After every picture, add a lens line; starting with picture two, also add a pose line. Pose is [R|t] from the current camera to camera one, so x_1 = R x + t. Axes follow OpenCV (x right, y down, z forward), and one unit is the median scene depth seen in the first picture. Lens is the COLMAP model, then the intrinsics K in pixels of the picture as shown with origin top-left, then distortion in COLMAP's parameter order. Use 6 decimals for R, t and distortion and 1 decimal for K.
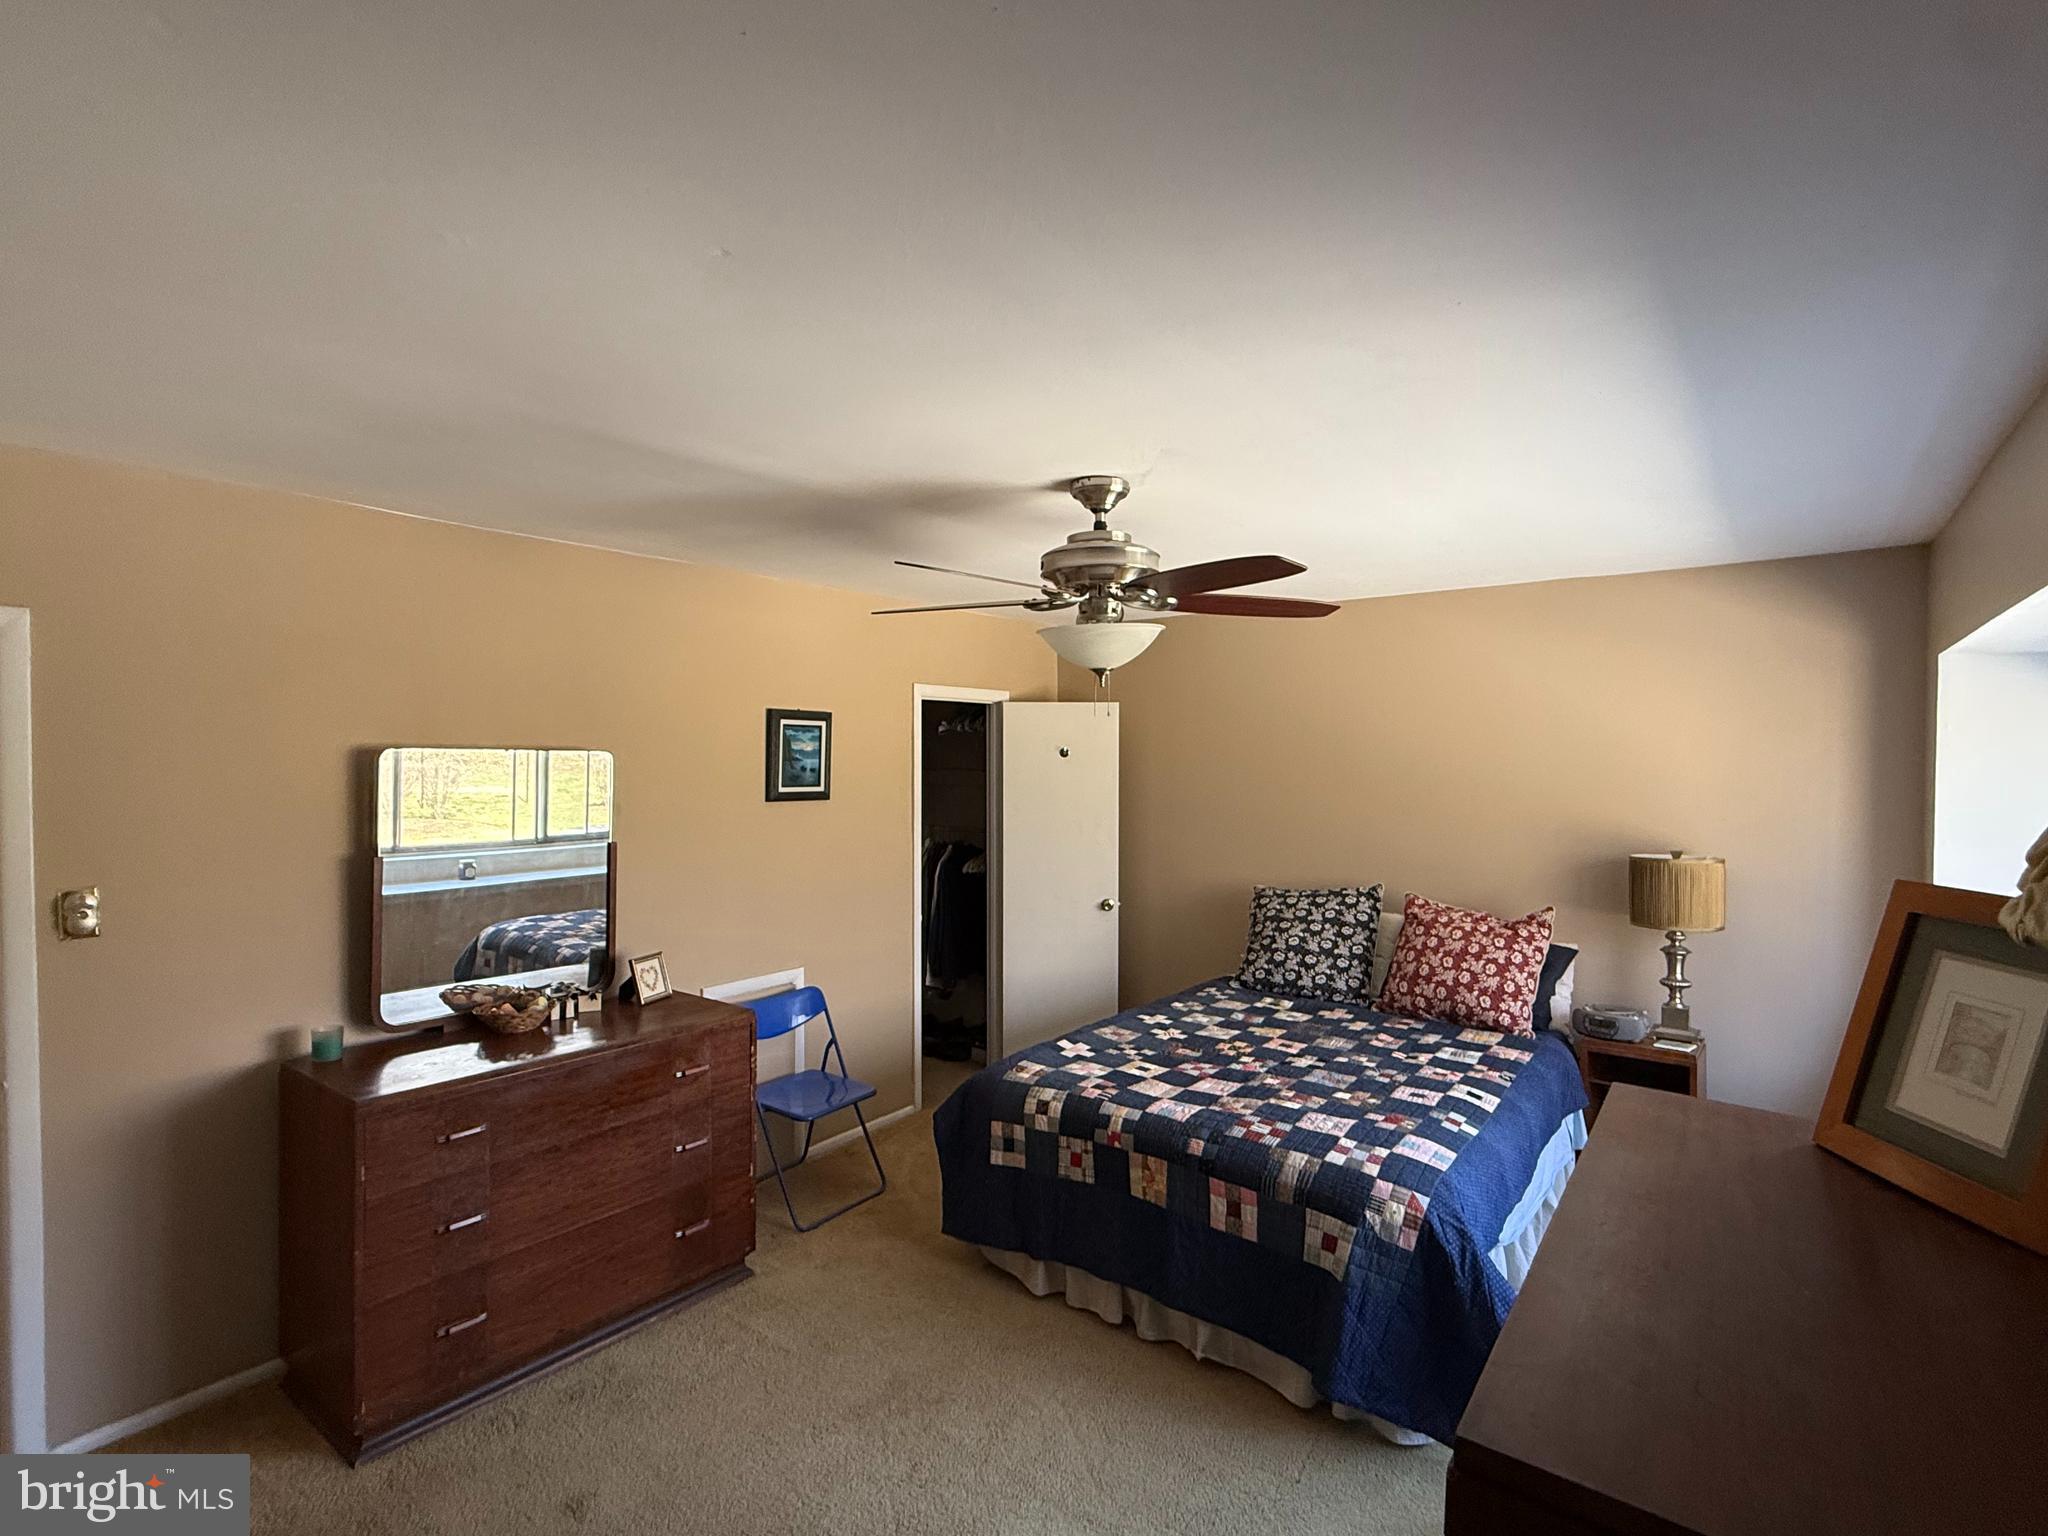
lens RADIAL K [[1002.6, 0, 1013.5], [0, 1002.6, 777.0], [0, 0, 1]] dist [-0.001888, 0.000088]
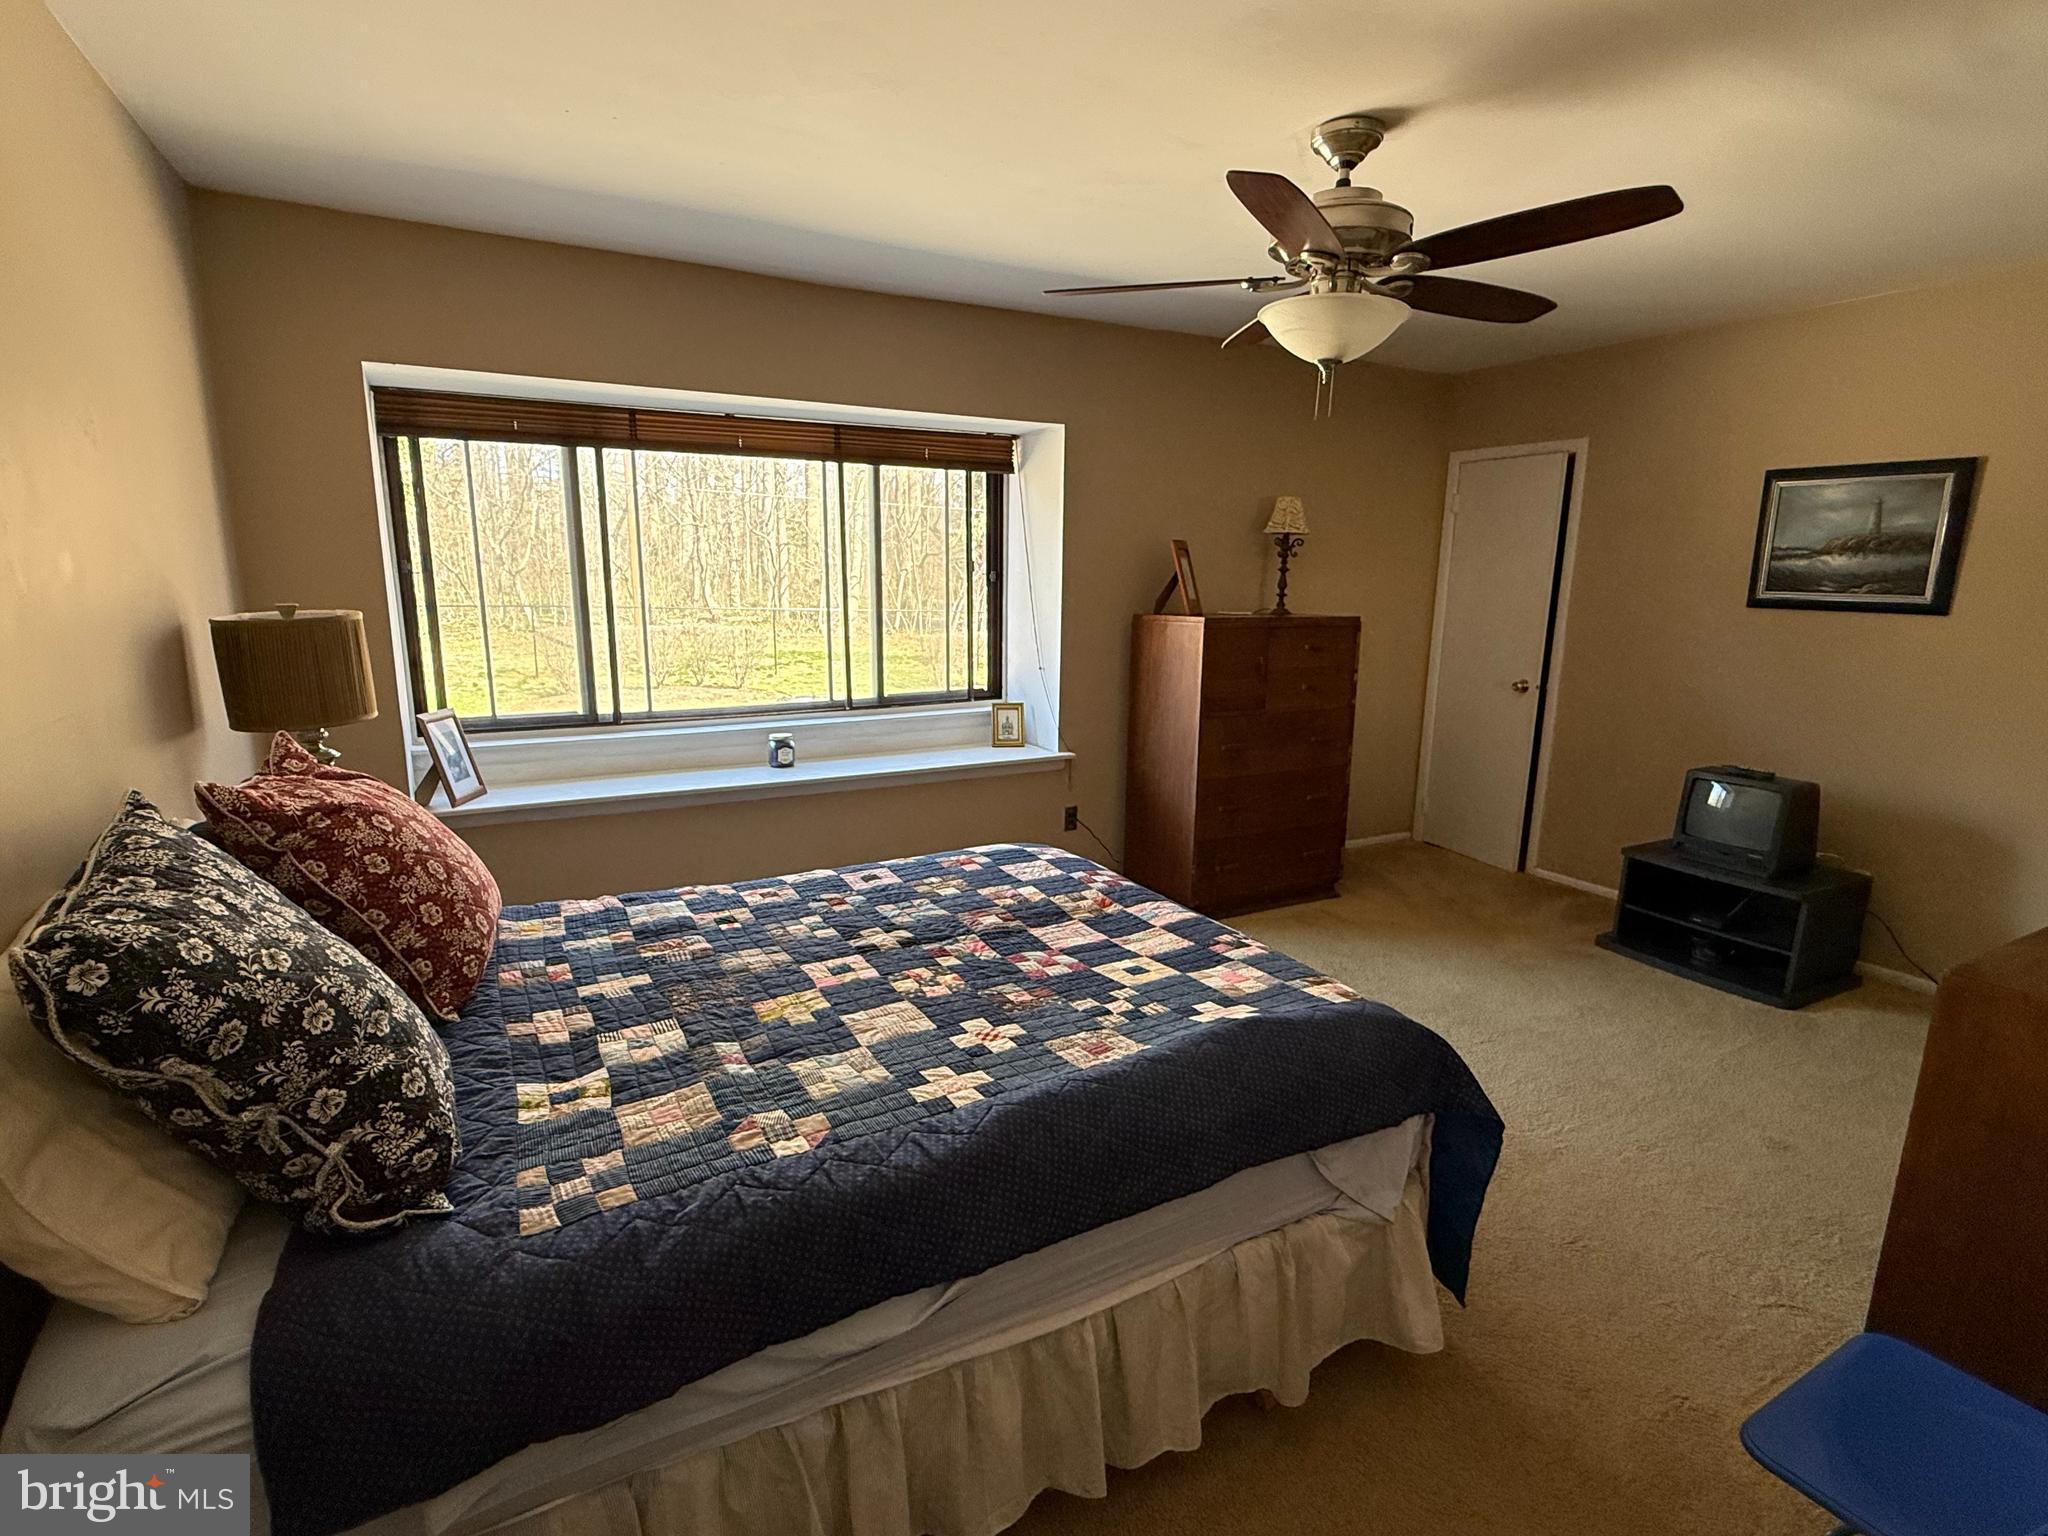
lens RADIAL K [[1002.6, 0, 1013.5], [0, 1002.6, 777.0], [0, 0, 1]] dist [-0.001888, 0.000088]
pose [[-0.913226, -0.095372, 0.396133, -0.035120], [-0.002012, 0.973264, 0.229682, 0.038349], [-0.407447, 0.208954, -0.889002, 1.658845]]
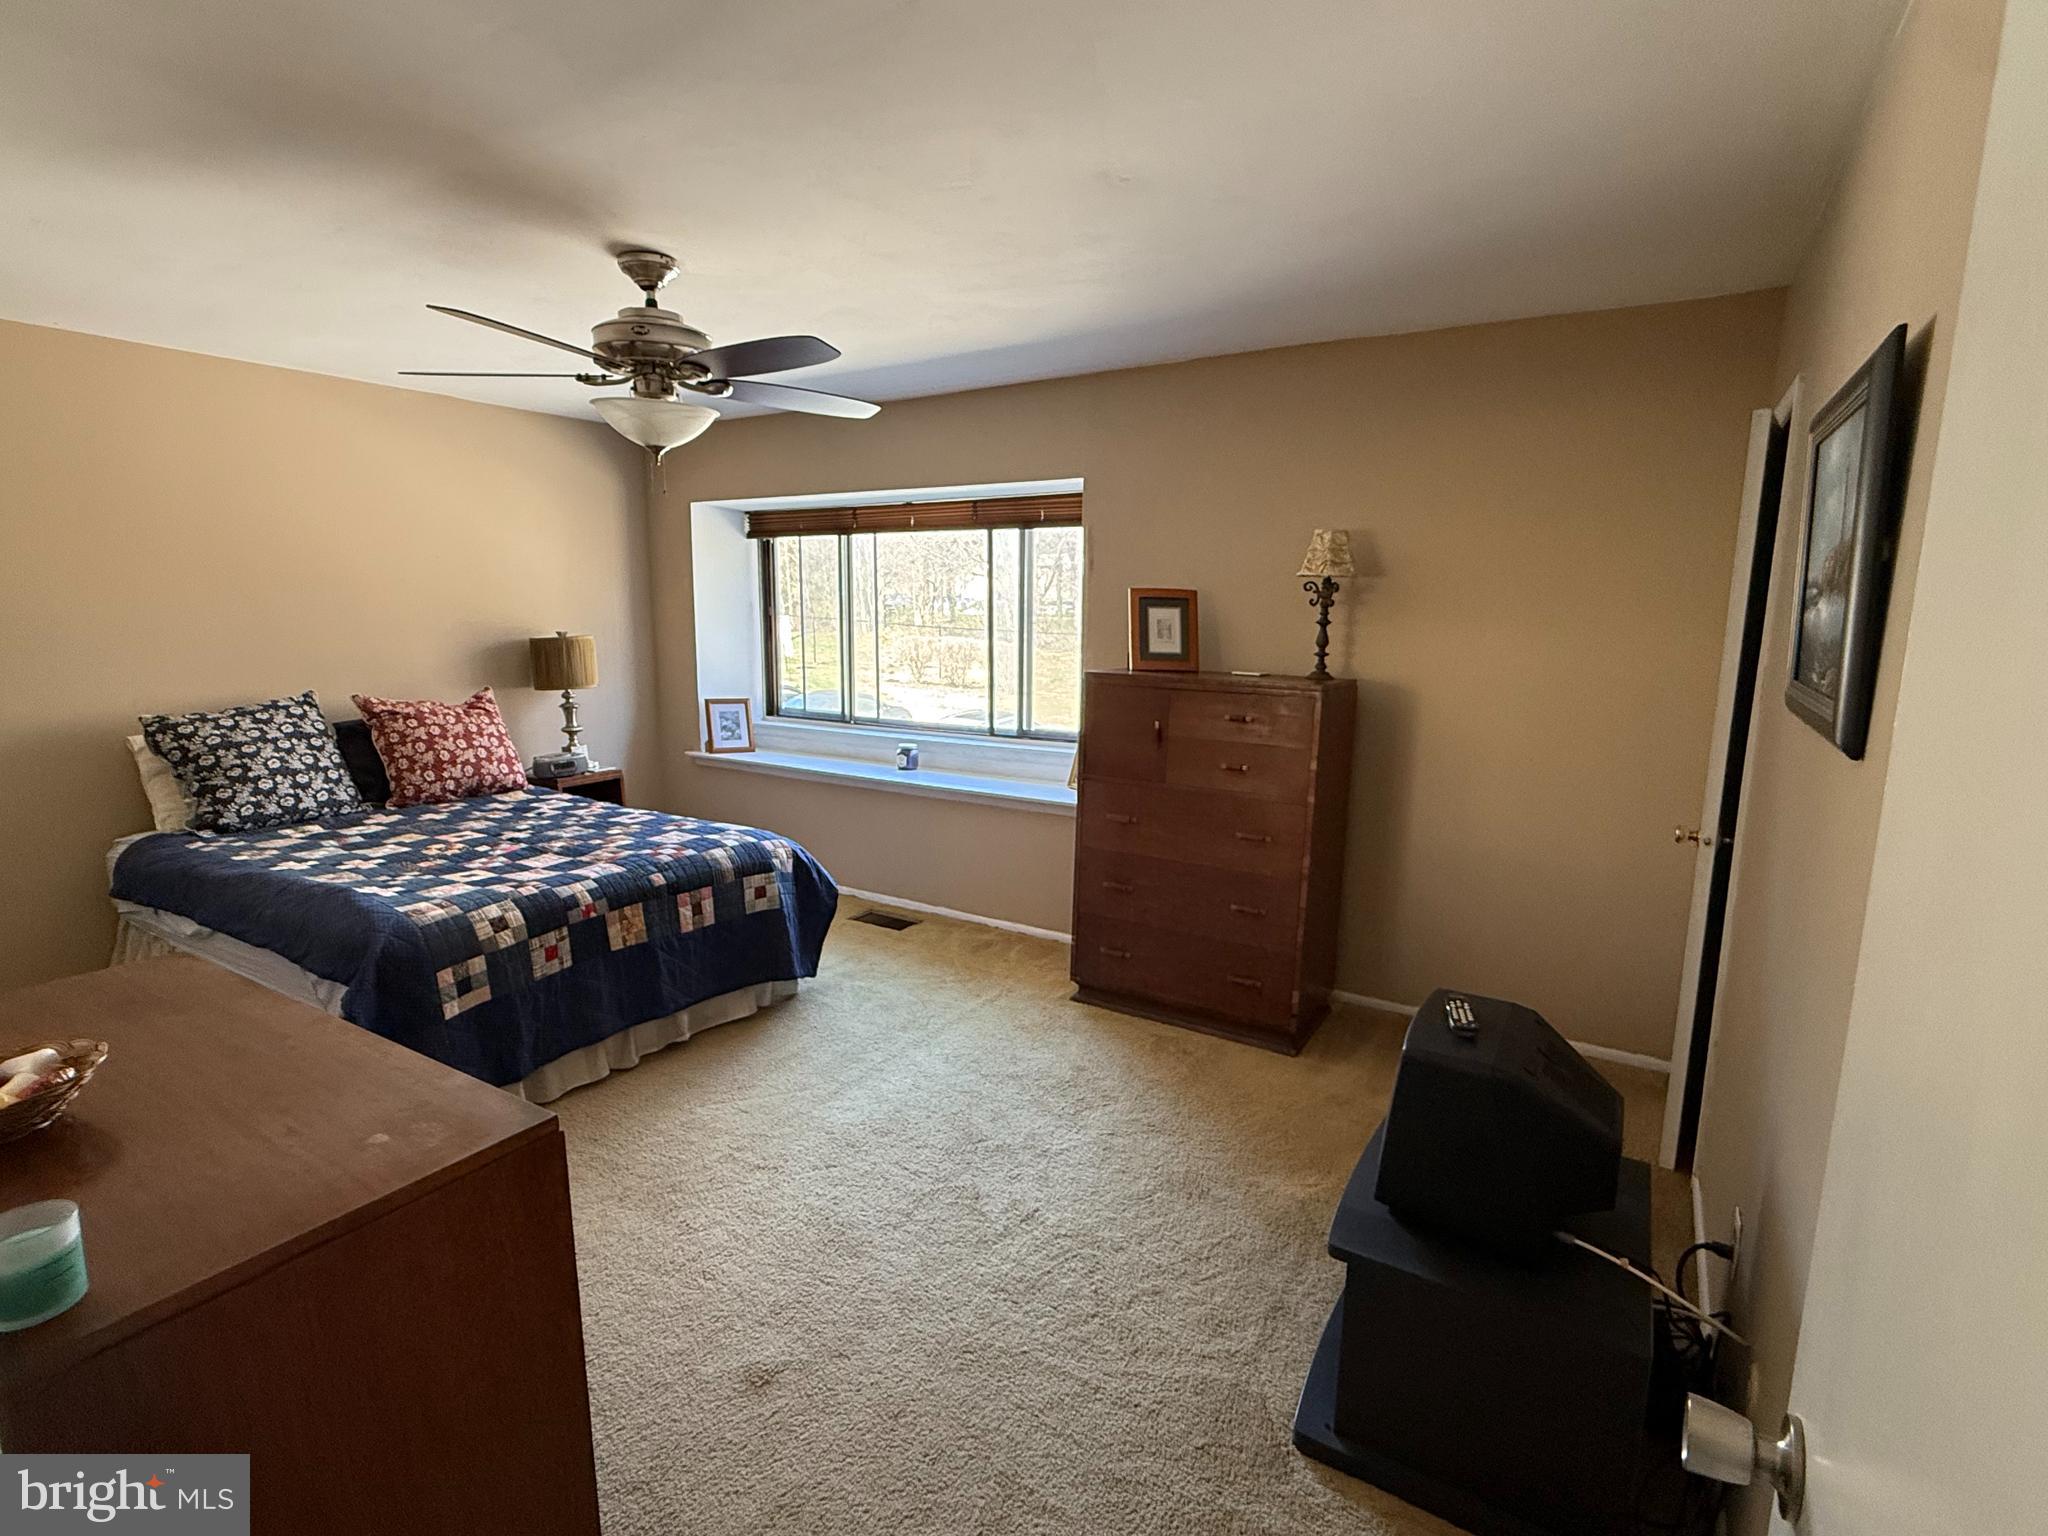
lens RADIAL K [[1002.6, 0, 1013.5], [0, 1002.6, 777.0], [0, 0, 1]] dist [-0.001888, 0.000088]
pose [[-0.091962, -0.172685, 0.980675, -0.880640], [0.016405, 0.984452, 0.174888, 0.047076], [-0.995627, 0.032171, -0.087699, 0.611139]]
